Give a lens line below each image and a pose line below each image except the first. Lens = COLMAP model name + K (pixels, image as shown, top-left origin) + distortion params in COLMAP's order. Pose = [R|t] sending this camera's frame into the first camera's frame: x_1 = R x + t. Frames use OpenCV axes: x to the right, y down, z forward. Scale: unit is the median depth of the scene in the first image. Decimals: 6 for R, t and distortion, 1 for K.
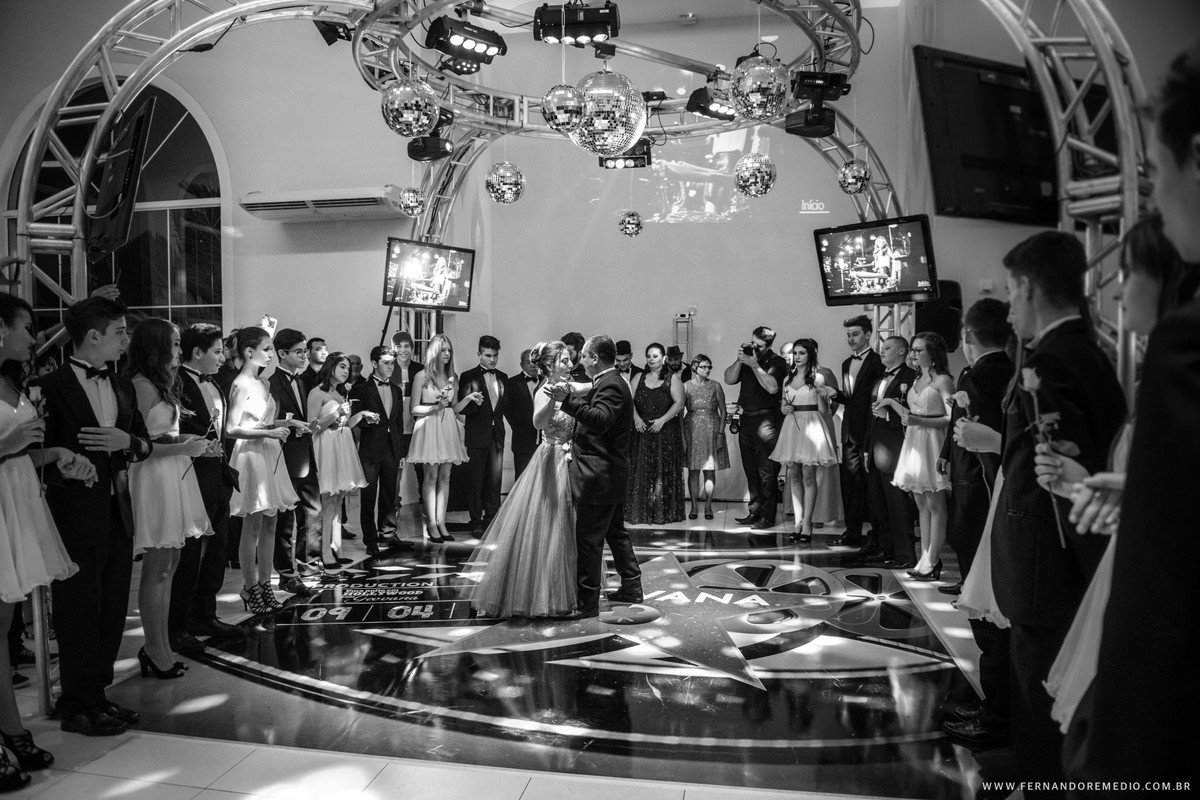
lens RADIAL K [[821.1, 0, 603.0], [0, 821.1, 398.5], [0, 0, 1]] dist [-0.032264, -0.004536]
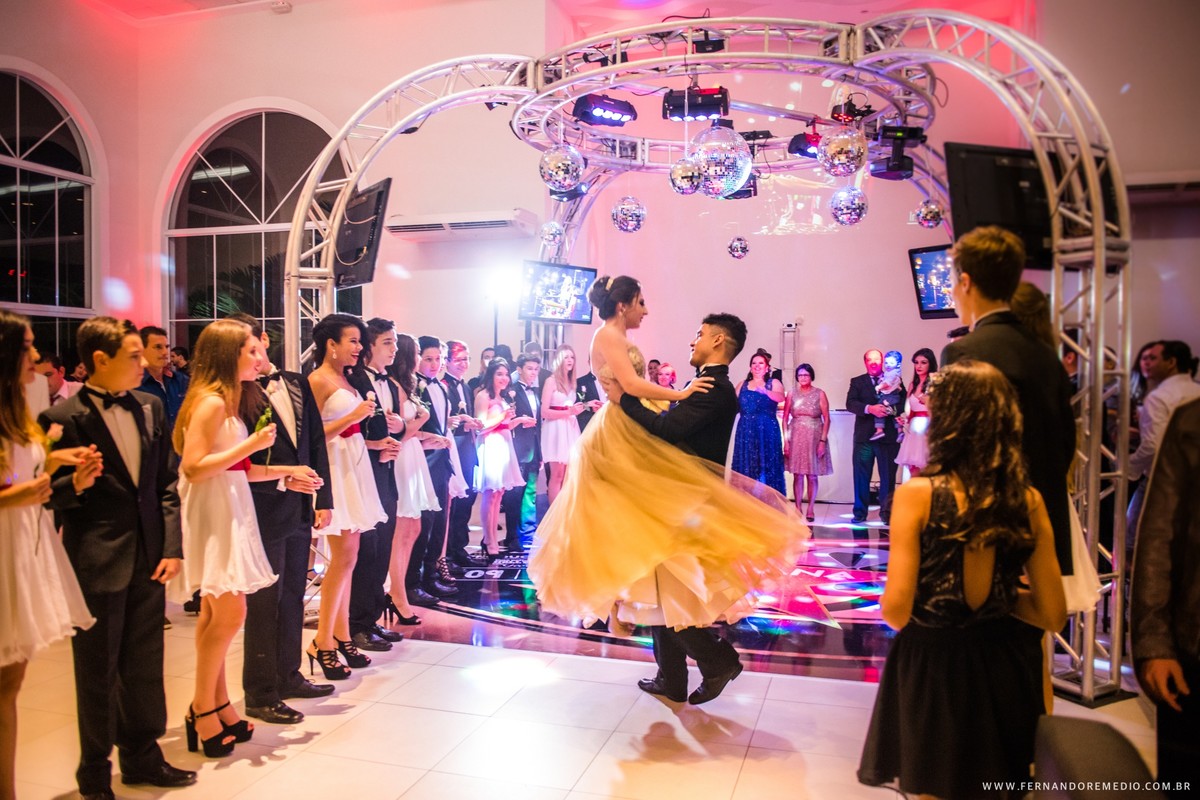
lens RADIAL K [[926.0, 0, 602.4], [0, 926.0, 407.6], [0, 0, 1]] dist [-0.026699, -0.001204]
pose [[0.993546, 0.008825, -0.113084, -0.006421], [-0.009306, 0.999950, -0.003721, 0.013499], [0.113045, 0.004749, 0.993579, -0.288882]]
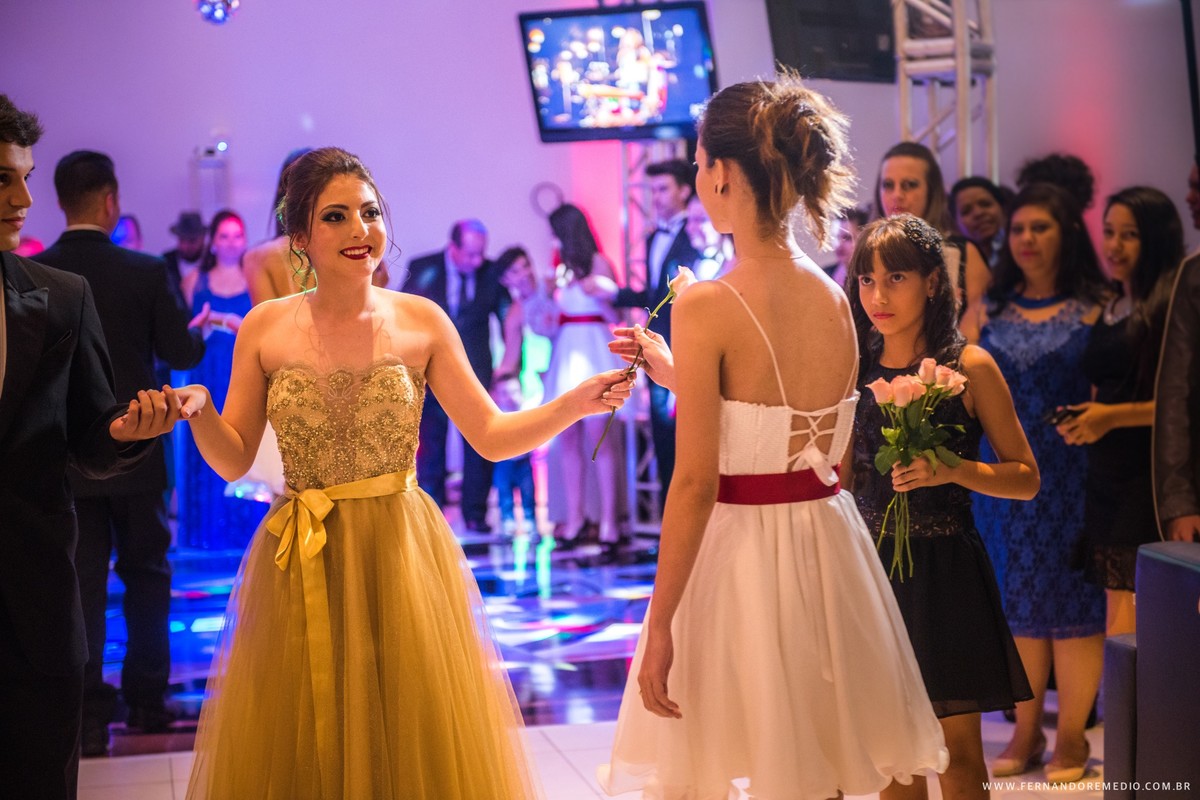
lens RADIAL K [[2467.3, 0, 600.3], [0, 2467.3, 400.3], [0, 0, 1]] dist [0.239067, 0.000000]
pose [[0.925538, -0.044728, 0.376004, -0.396226], [0.038927, 0.998977, 0.023015, 0.032411], [-0.376649, -0.006664, 0.926332, -0.713929]]
